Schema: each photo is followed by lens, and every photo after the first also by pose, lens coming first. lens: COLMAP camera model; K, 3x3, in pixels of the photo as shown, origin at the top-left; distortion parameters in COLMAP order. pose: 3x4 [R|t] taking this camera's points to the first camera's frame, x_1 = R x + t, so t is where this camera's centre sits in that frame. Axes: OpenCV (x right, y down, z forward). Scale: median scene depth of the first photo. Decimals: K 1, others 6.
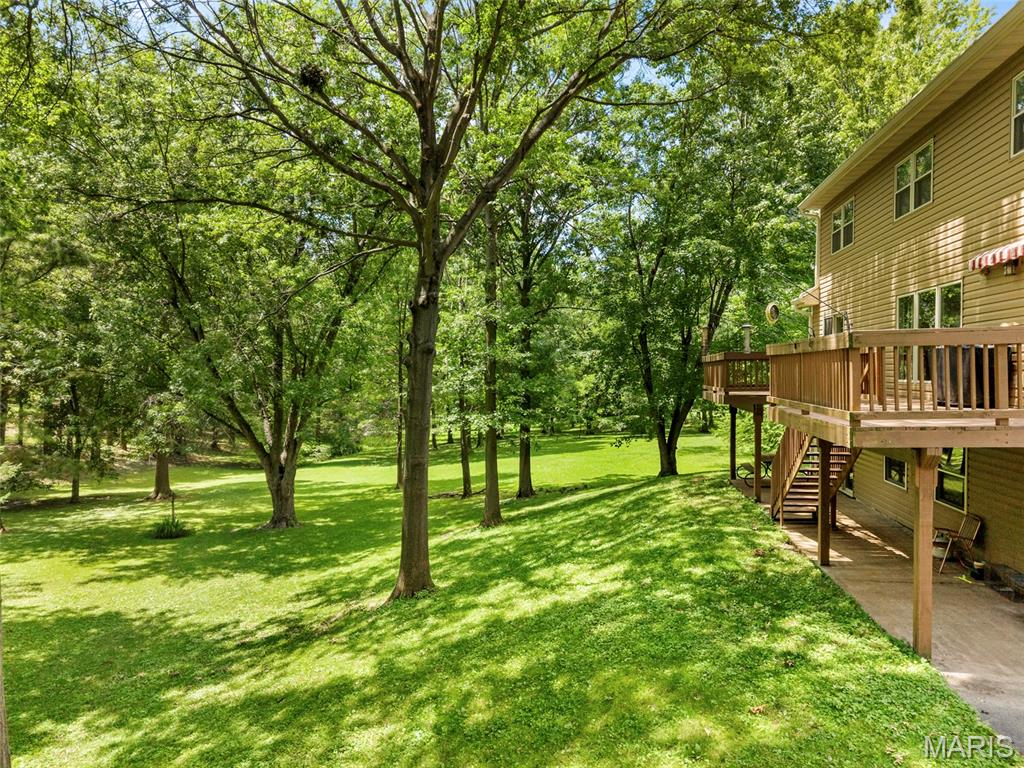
lens RADIAL K [[684.1, 0, 512.0], [0, 684.1, 384.0], [0, 0, 1]] dist [0.012464, -0.009399]
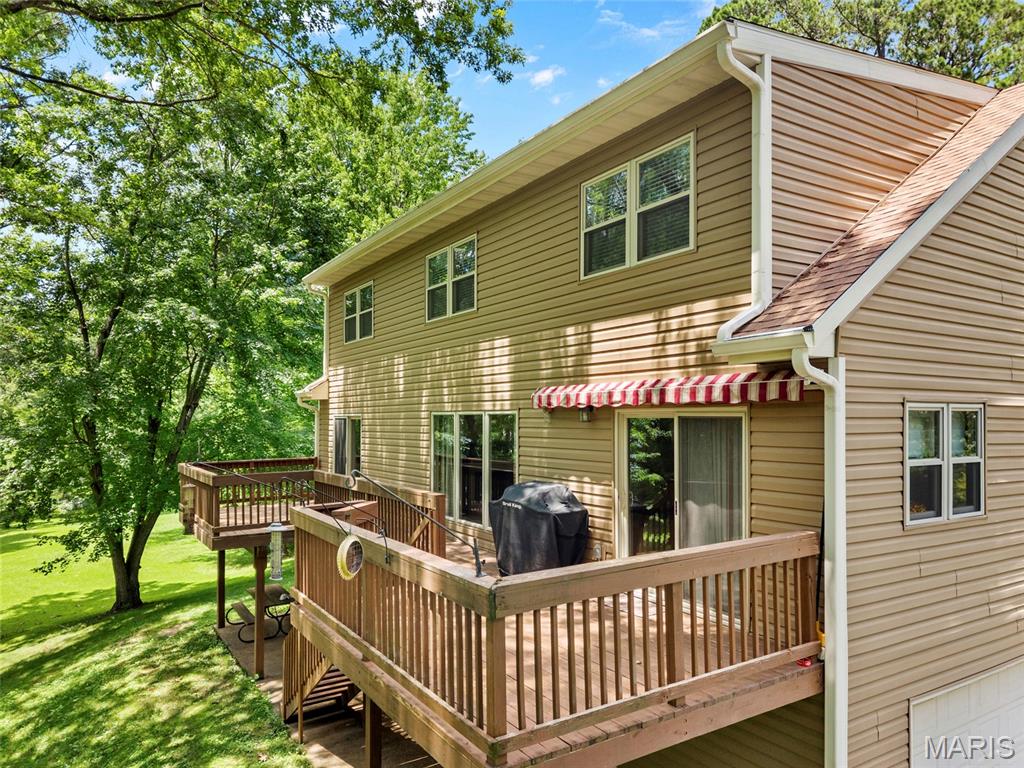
lens RADIAL K [[688.8, 0, 514.3], [0, 688.8, 411.0], [0, 0, 1]] dist [0.021793, -0.019990]
pose [[0.745624, 0.008894, 0.666308, 0.046578], [0.013761, 0.999492, -0.028741, -0.061542], [-0.666225, 0.030599, 0.745123, 0.182335]]
